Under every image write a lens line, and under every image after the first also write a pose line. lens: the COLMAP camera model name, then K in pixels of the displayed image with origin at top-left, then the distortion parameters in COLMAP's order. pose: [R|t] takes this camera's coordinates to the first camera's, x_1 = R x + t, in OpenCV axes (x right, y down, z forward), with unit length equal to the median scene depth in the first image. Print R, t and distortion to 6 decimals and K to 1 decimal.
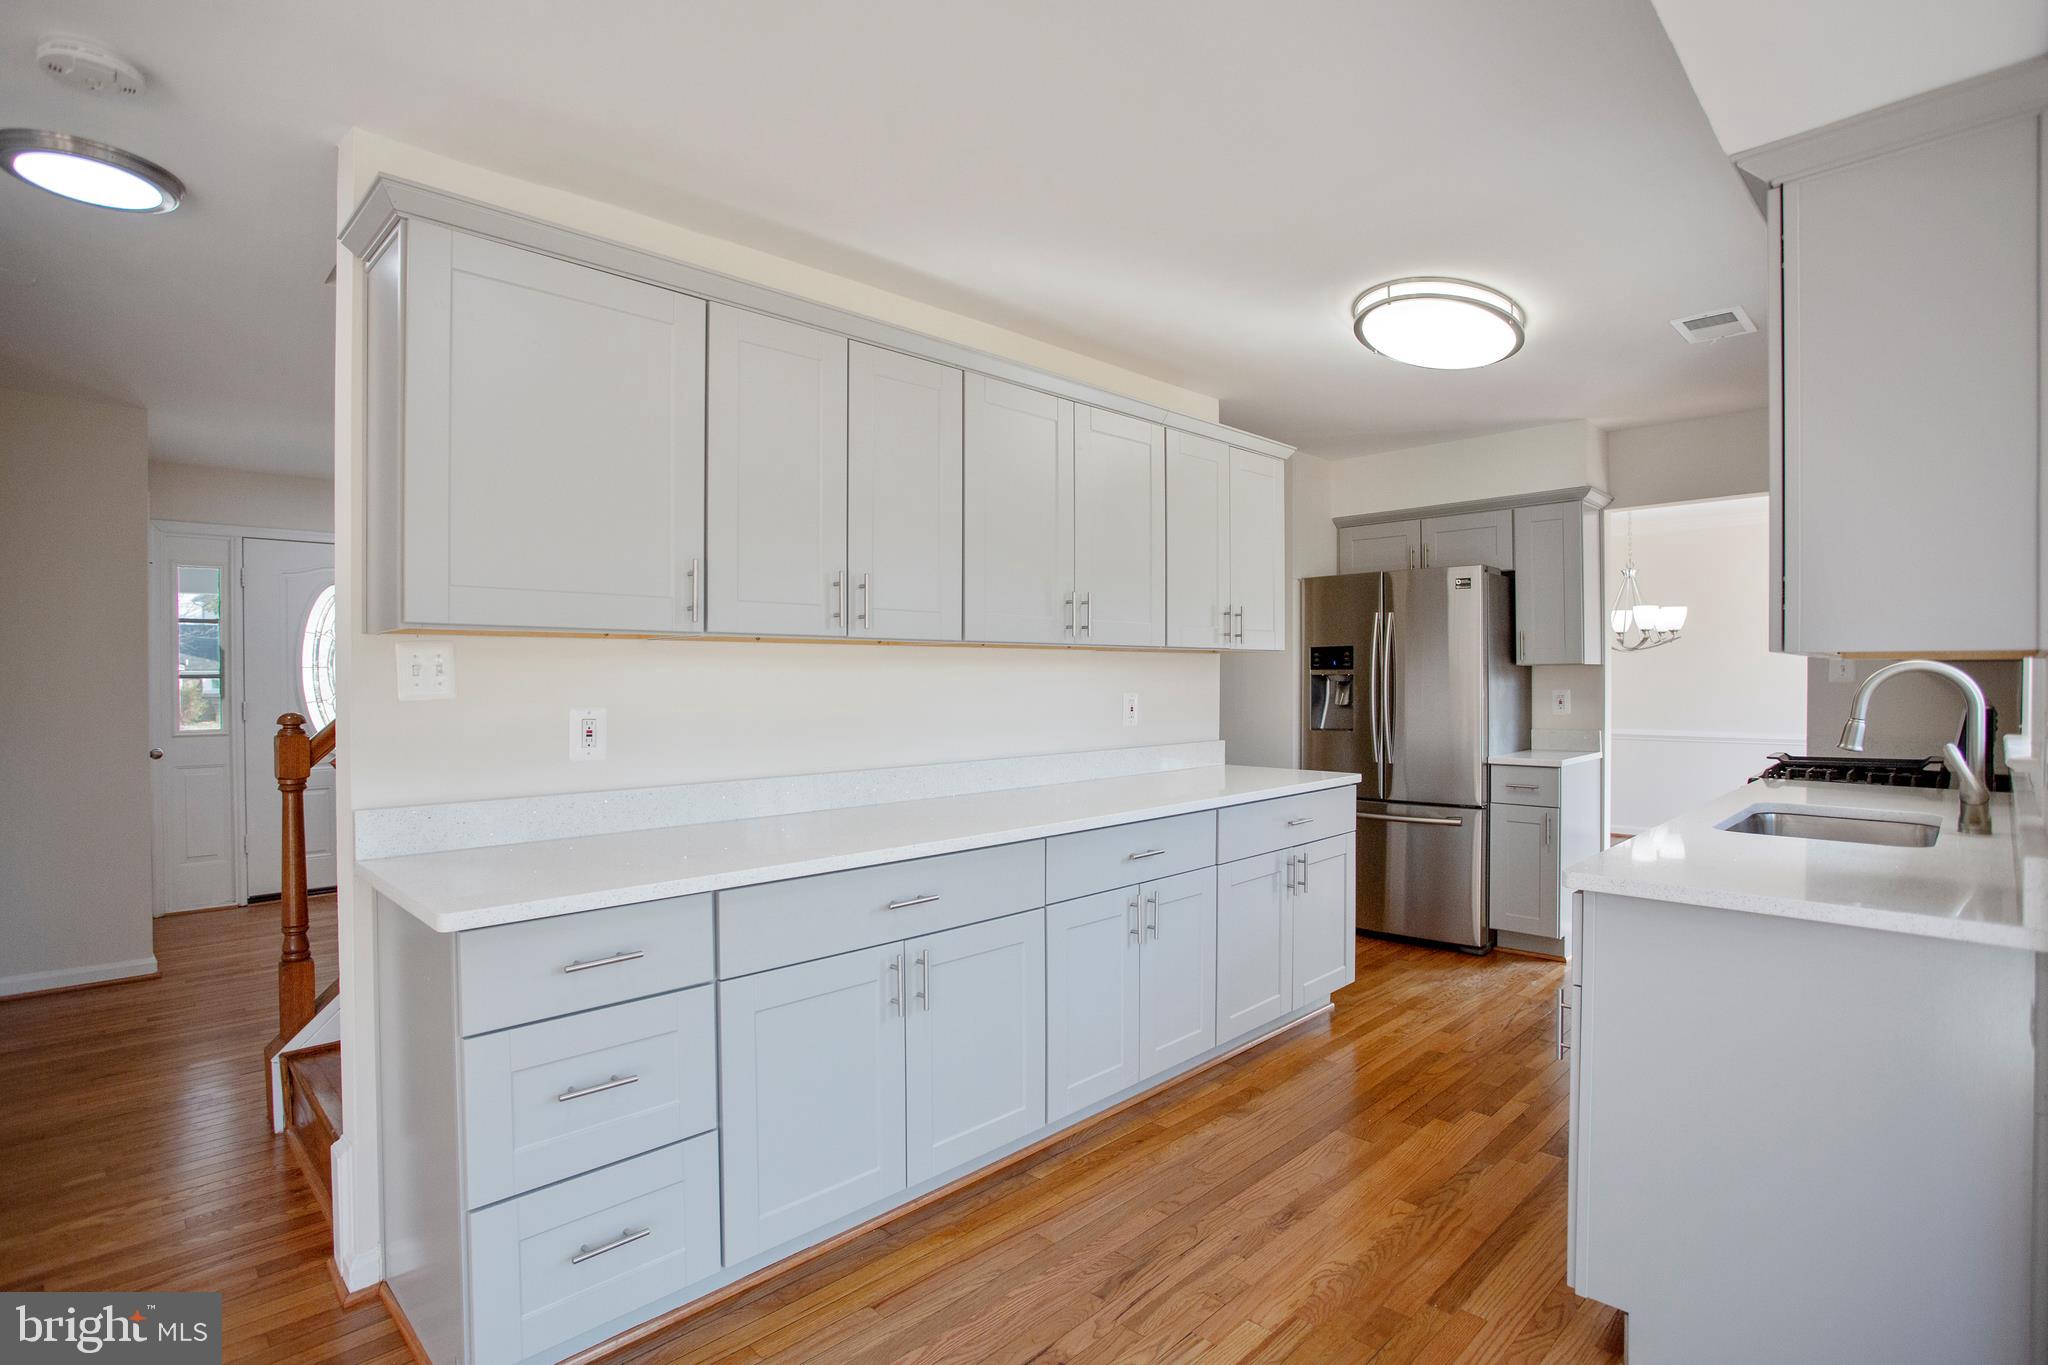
lens RADIAL K [[997.9, 0, 1017.0], [0, 997.9, 680.4], [0, 0, 1]] dist [-0.018172, 0.000872]
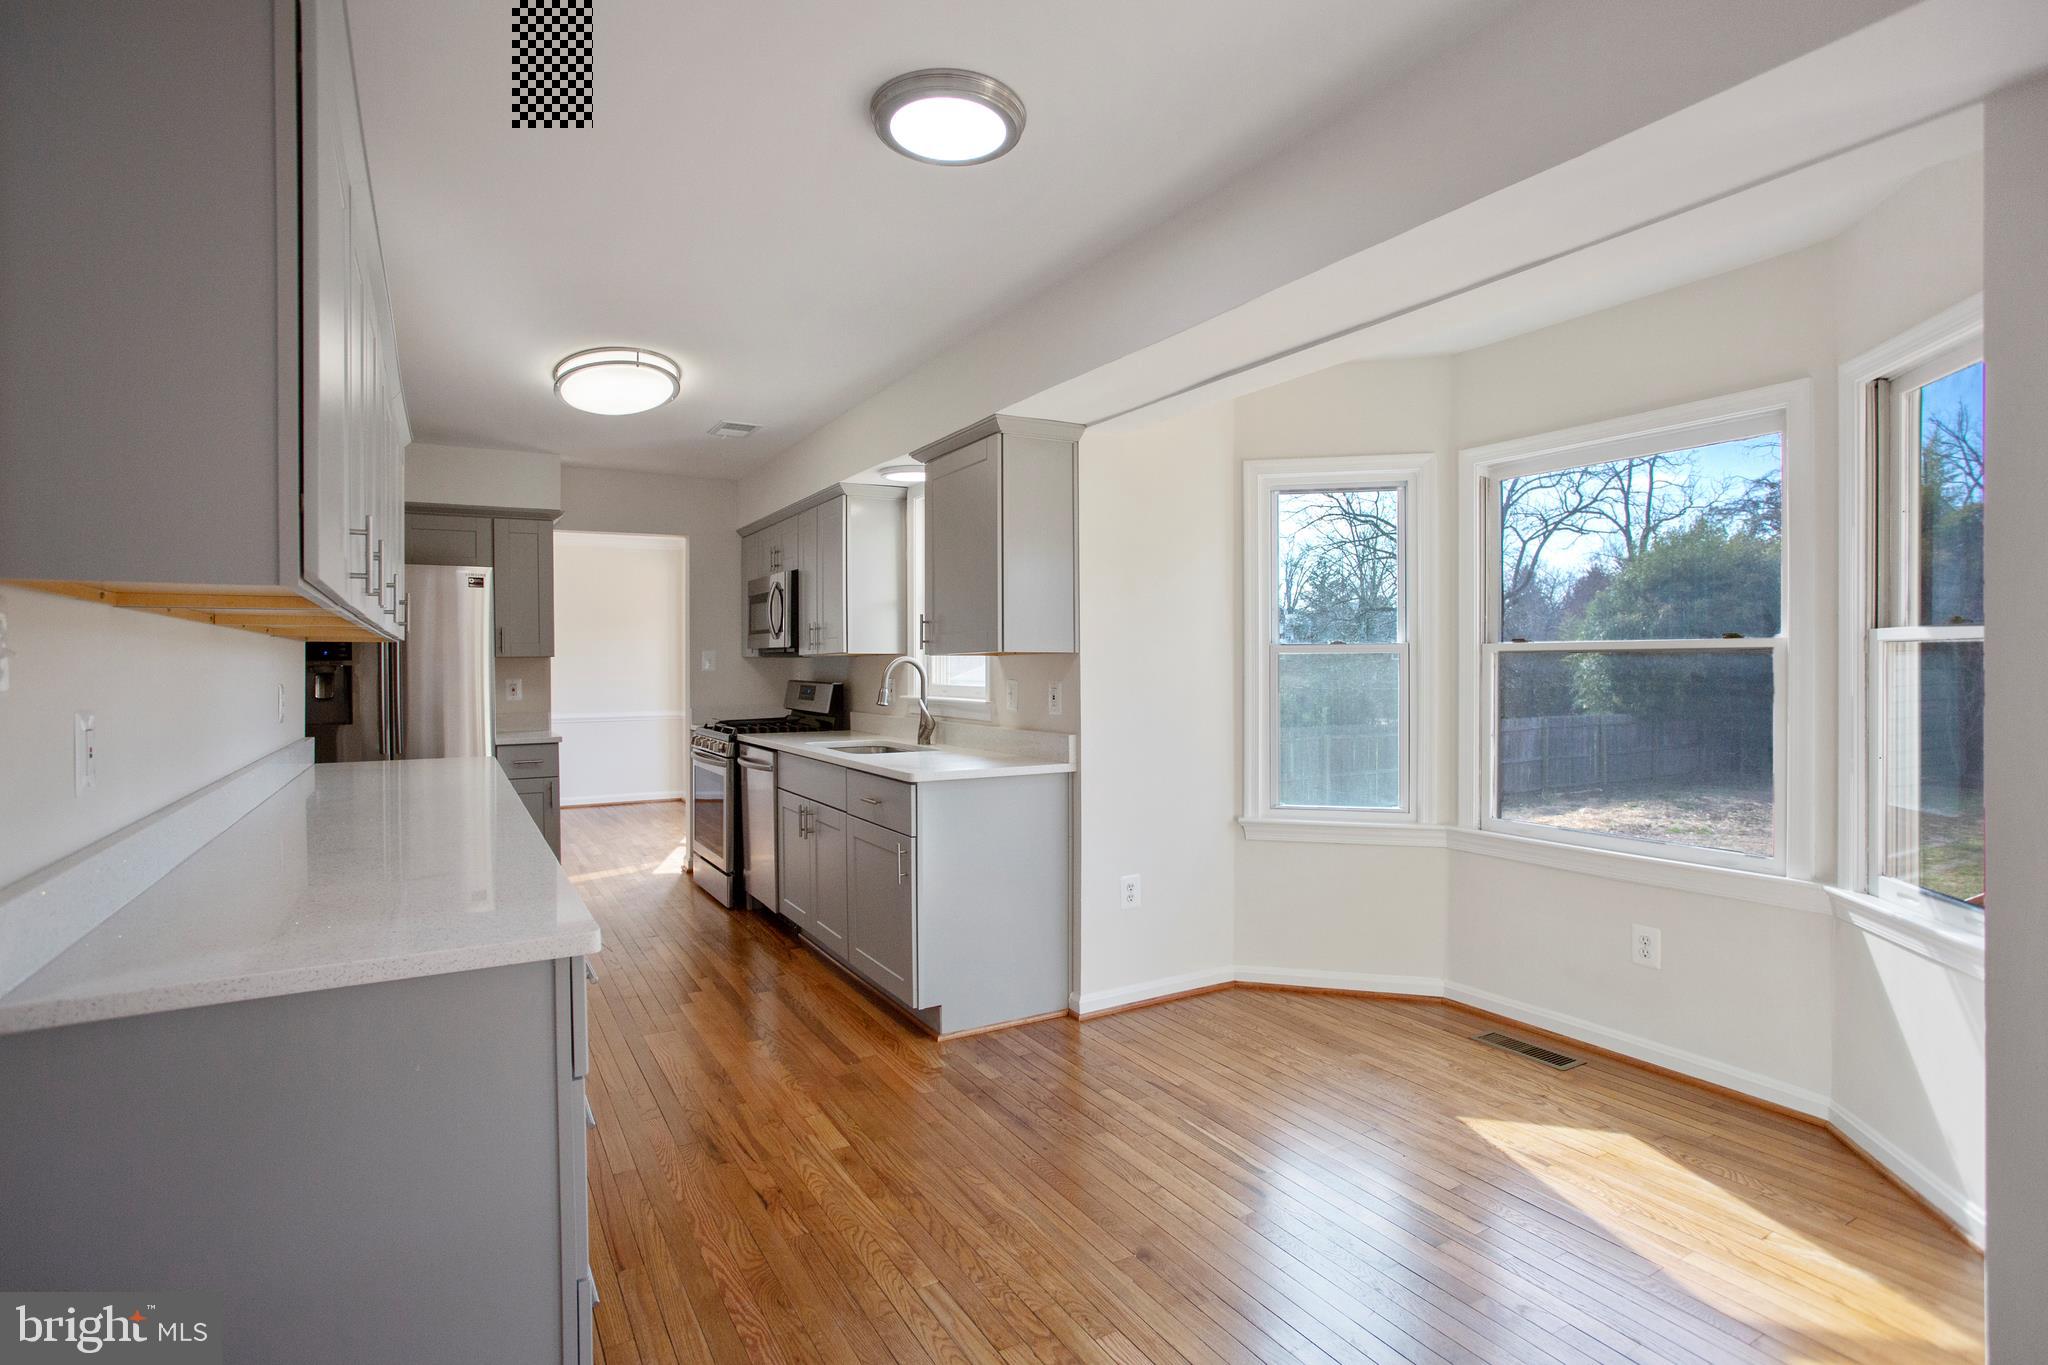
lens RADIAL K [[997.9, 0, 1017.0], [0, 997.9, 680.4], [0, 0, 1]] dist [-0.018172, 0.000872]
pose [[0.255727, -0.012334, 0.966670, -0.723698], [0.005399, 0.999921, 0.011330, 0.002087], [-0.966734, 0.002322, 0.255774, 0.229747]]
